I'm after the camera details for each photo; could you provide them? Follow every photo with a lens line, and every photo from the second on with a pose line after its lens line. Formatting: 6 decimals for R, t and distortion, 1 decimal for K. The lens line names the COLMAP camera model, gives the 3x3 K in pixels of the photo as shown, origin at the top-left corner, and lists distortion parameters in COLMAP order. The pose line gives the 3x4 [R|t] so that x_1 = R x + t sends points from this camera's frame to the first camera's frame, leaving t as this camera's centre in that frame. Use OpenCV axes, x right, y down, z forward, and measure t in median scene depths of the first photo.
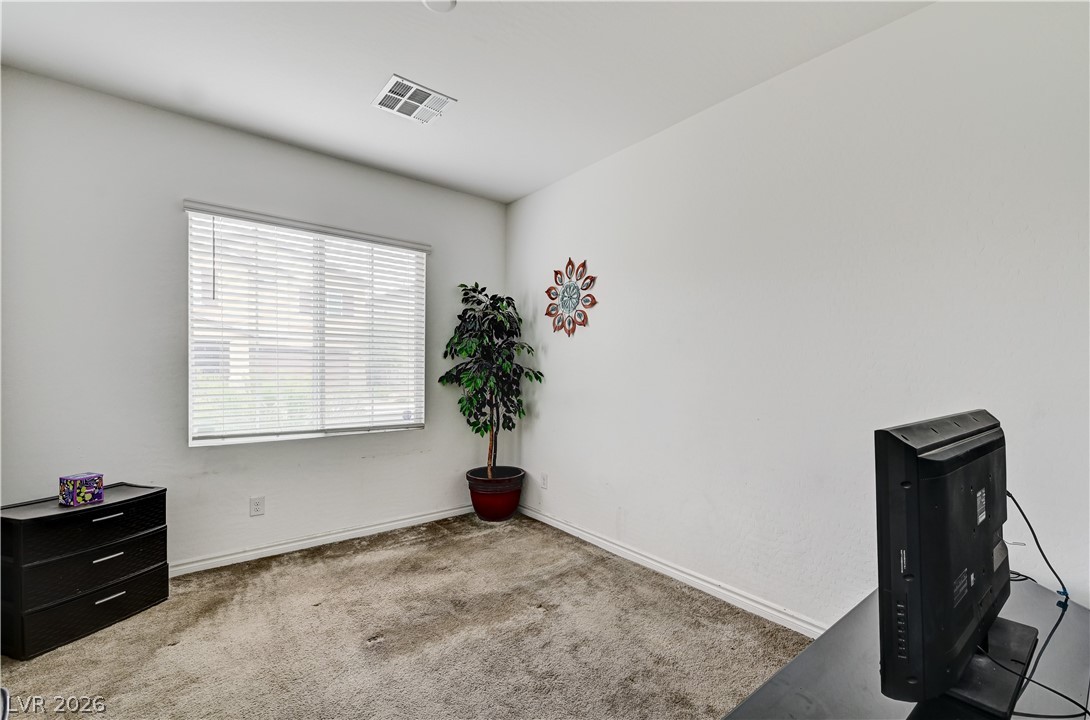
lens RADIAL K [[470.8, 0, 546.0], [0, 470.8, 369.0], [0, 0, 1]] dist [0.002283, 0.000528]
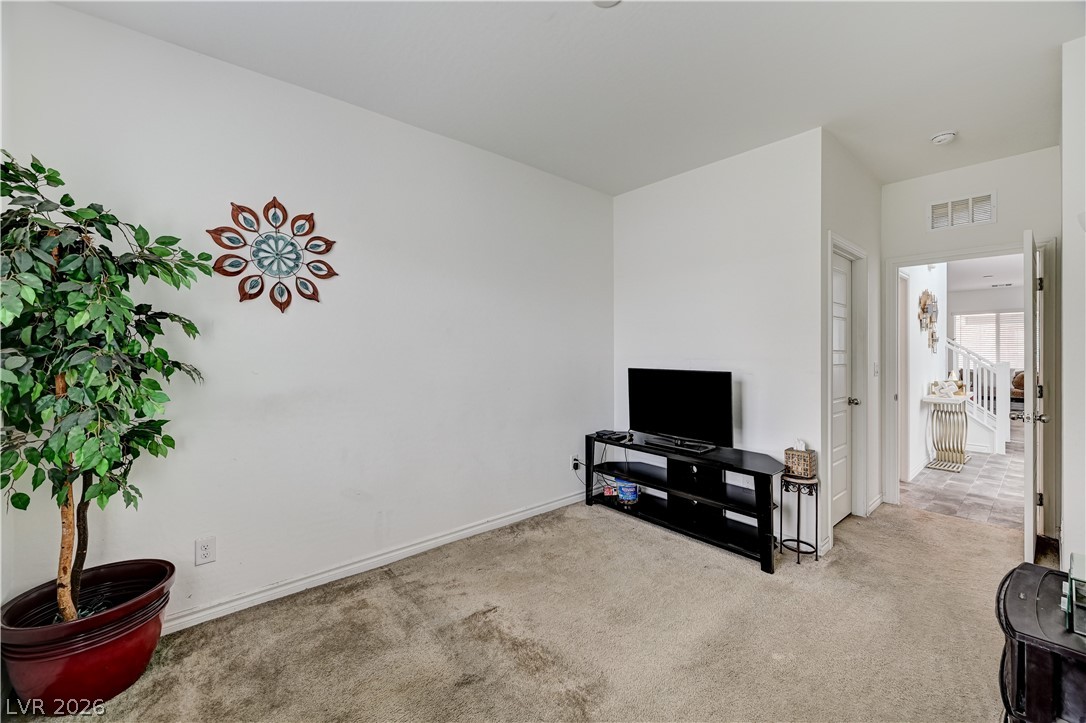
lens RADIAL K [[441.0, 0, 545.0], [0, 441.0, 354.5], [0, 0, 1]] dist [-0.000667, -0.000013]
pose [[-0.050711, -0.010331, 0.998660, -0.635247], [0.012661, 0.999859, 0.010986, -0.009461], [-0.998633, 0.013201, -0.050573, 0.667241]]
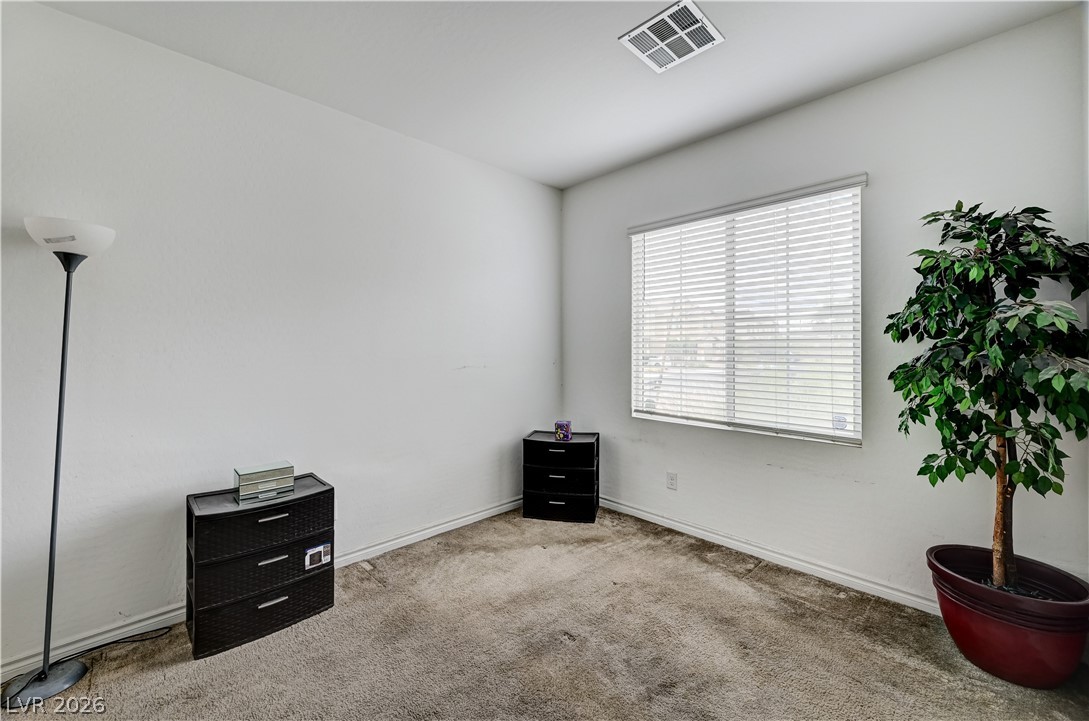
lens RADIAL K [[435.1, 0, 551.7], [0, 435.1, 340.9], [0, 0, 1]] dist [0.008093, -0.001213]
pose [[0.104022, -0.026607, -0.994219, 0.349738], [-0.000593, 0.999640, -0.026814, -0.008583], [0.994575, 0.003378, 0.103969, 0.554396]]
